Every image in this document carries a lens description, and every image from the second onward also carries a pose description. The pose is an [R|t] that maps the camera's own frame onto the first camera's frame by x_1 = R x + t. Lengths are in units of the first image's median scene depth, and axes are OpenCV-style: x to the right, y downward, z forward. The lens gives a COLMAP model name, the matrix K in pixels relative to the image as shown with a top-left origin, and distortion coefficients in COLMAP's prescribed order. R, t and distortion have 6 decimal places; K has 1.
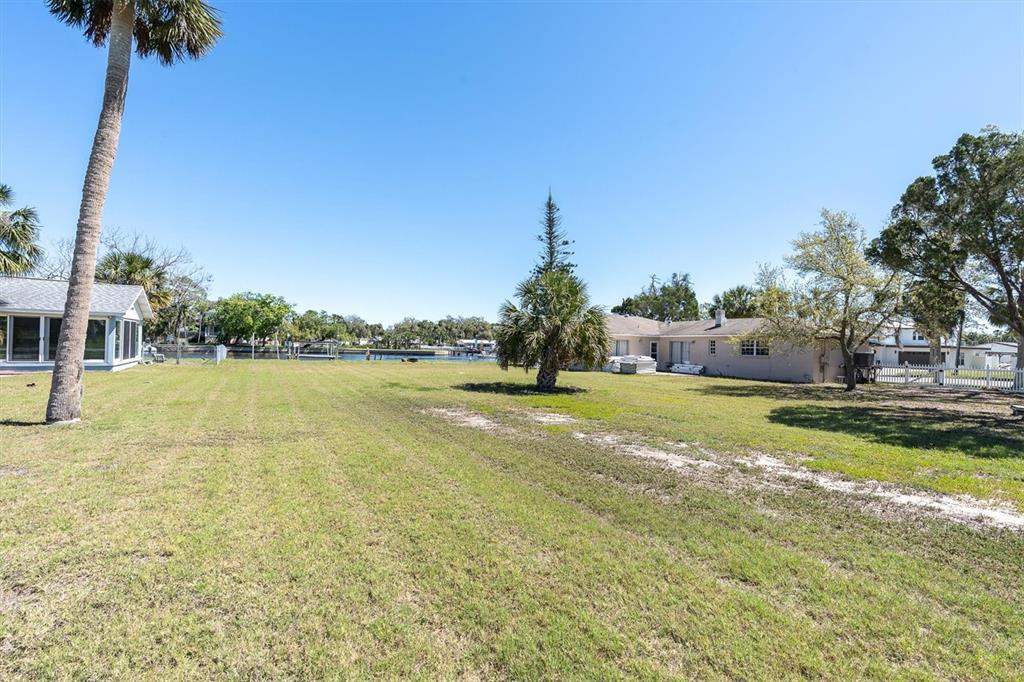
lens RADIAL K [[466.0, 0, 509.2], [0, 466.0, 342.2], [0, 0, 1]] dist [-0.001171, 0.000480]
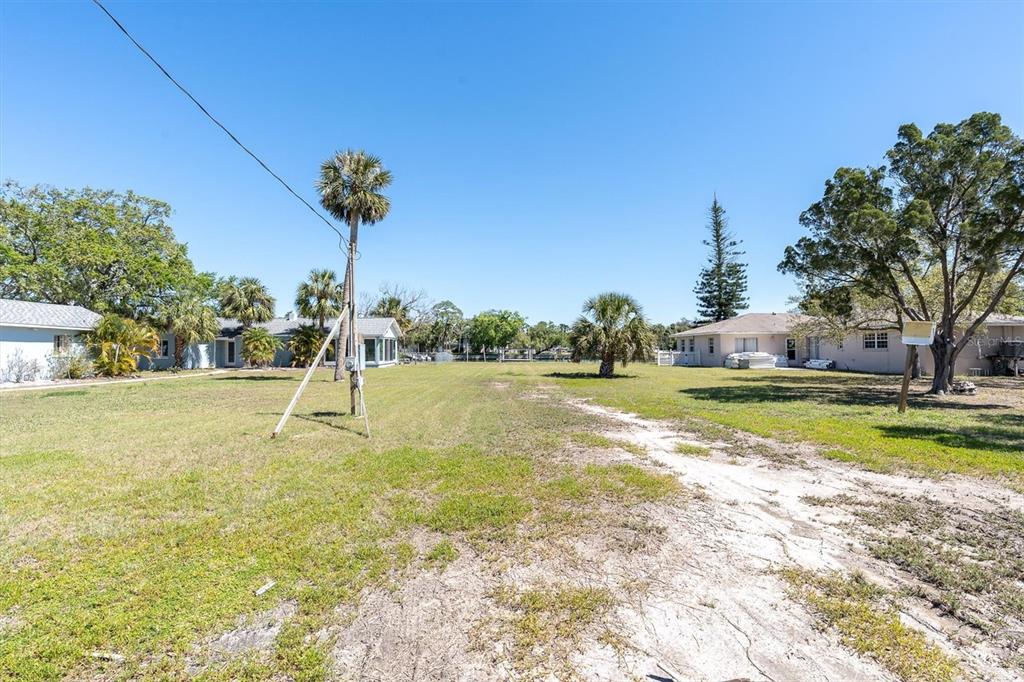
lens RADIAL K [[481.7, 0, 510.4], [0, 481.7, 344.4], [0, 0, 1]] dist [-0.003774, -0.000033]
pose [[0.872518, -0.033623, -0.487424, 0.198520], [0.029803, 0.999434, -0.015592, 0.007313], [0.487672, -0.000922, 0.873026, -0.146318]]
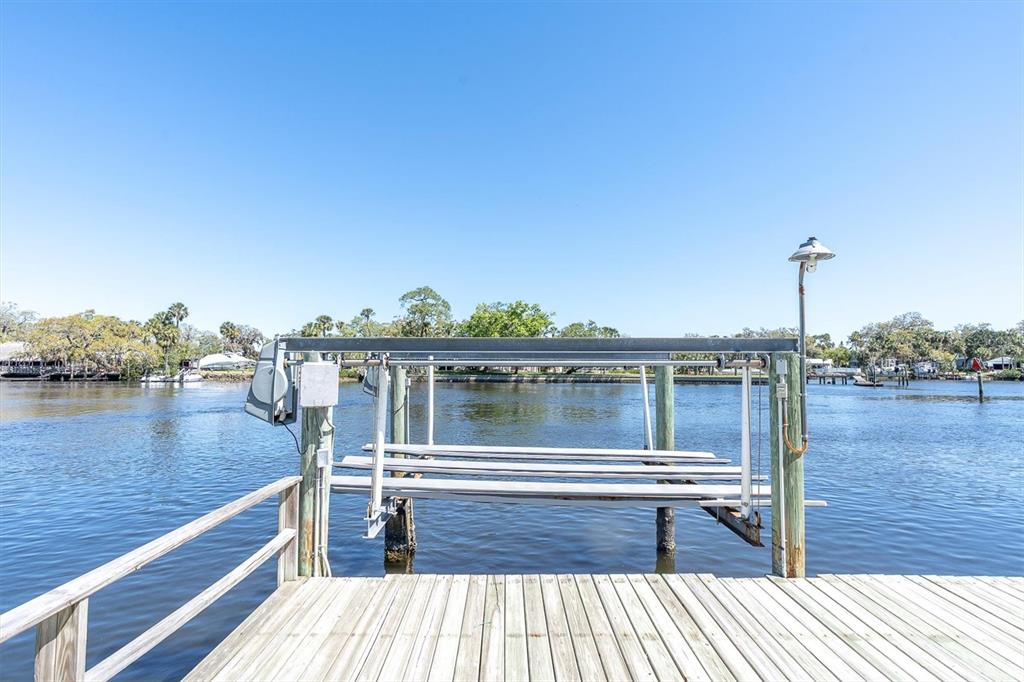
lens RADIAL K [[481.7, 0, 510.4], [0, 481.7, 344.4], [0, 0, 1]] dist [-0.003774, -0.000033]
pose [[0.858164, -0.043877, -0.511497, -0.341991], [0.021017, 0.998508, -0.050393, 0.002806], [0.512945, 0.032495, 0.857806, 0.810657]]
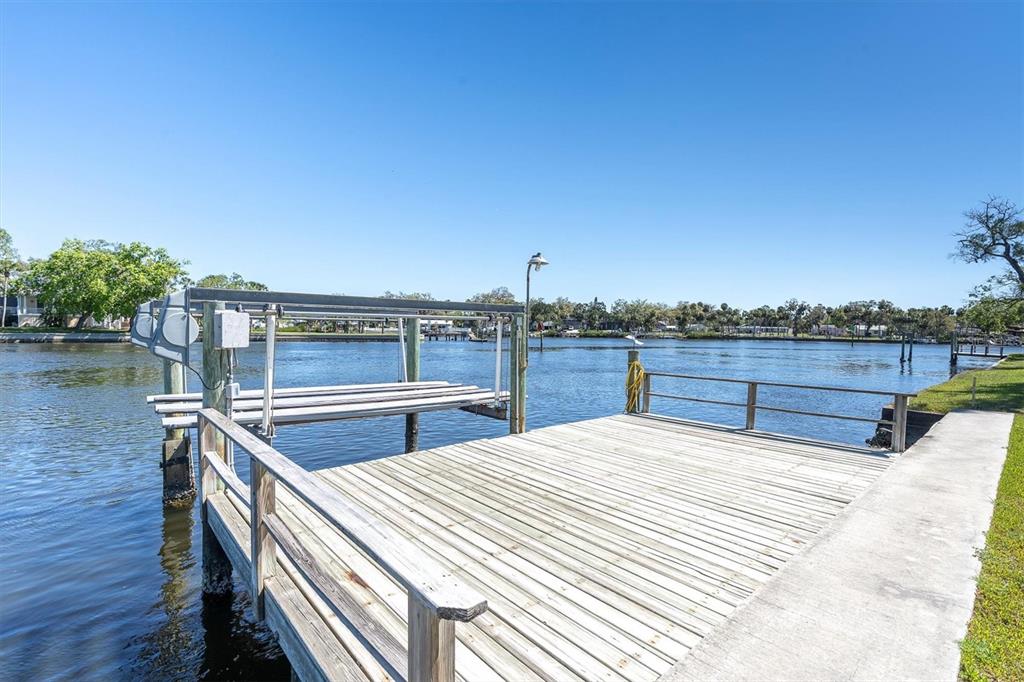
lens RADIAL K [[466.0, 0, 509.2], [0, 466.0, 342.2], [0, 0, 1]] dist [-0.001171, 0.000480]
pose [[0.984053, -0.015479, 0.177203, -0.369129], [0.008155, 0.999085, 0.041986, 0.003726], [-0.177691, -0.039871, 0.983278, 0.769219]]
